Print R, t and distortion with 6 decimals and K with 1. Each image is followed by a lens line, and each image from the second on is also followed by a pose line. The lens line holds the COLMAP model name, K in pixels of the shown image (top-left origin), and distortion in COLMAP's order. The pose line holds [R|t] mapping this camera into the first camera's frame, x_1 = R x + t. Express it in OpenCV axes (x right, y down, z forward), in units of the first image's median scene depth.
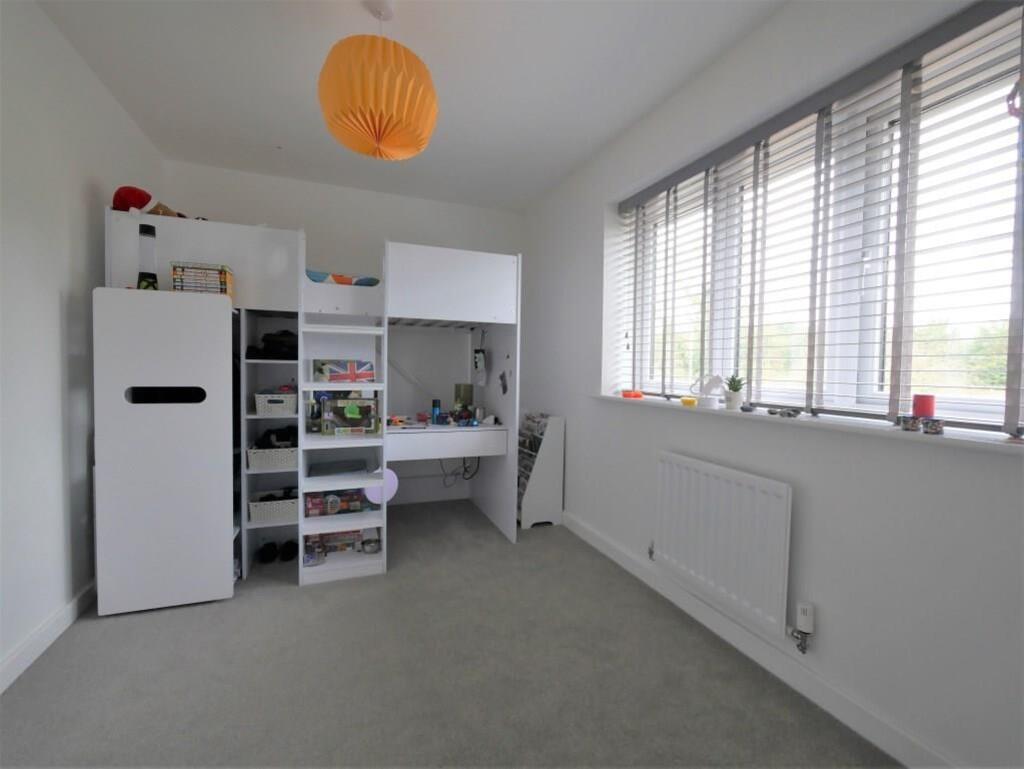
lens RADIAL K [[439.4, 0, 494.4], [0, 439.4, 380.1], [0, 0, 1]] dist [0.002464, 0.000138]
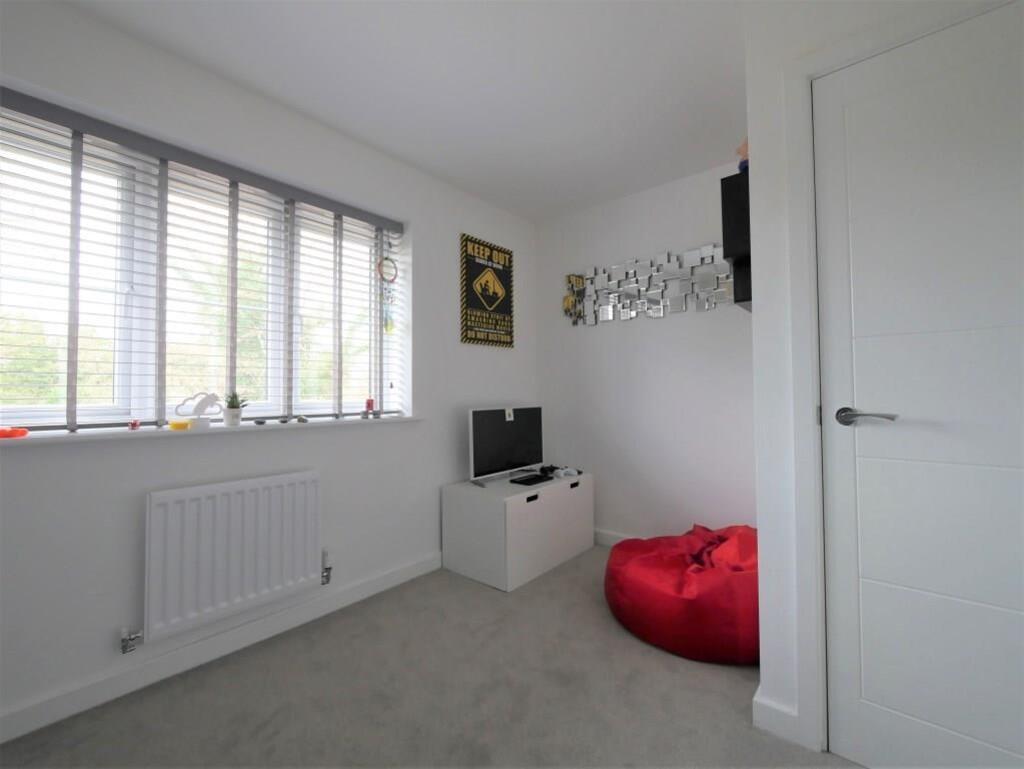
lens RADIAL K [[439.4, 0, 494.4], [0, 439.4, 380.1], [0, 0, 1]] dist [0.002464, 0.000138]
pose [[-0.491520, -0.011136, 0.870795, -0.620922], [0.004715, 0.999870, 0.015448, -0.050898], [-0.870854, 0.011699, -0.491403, 0.950829]]
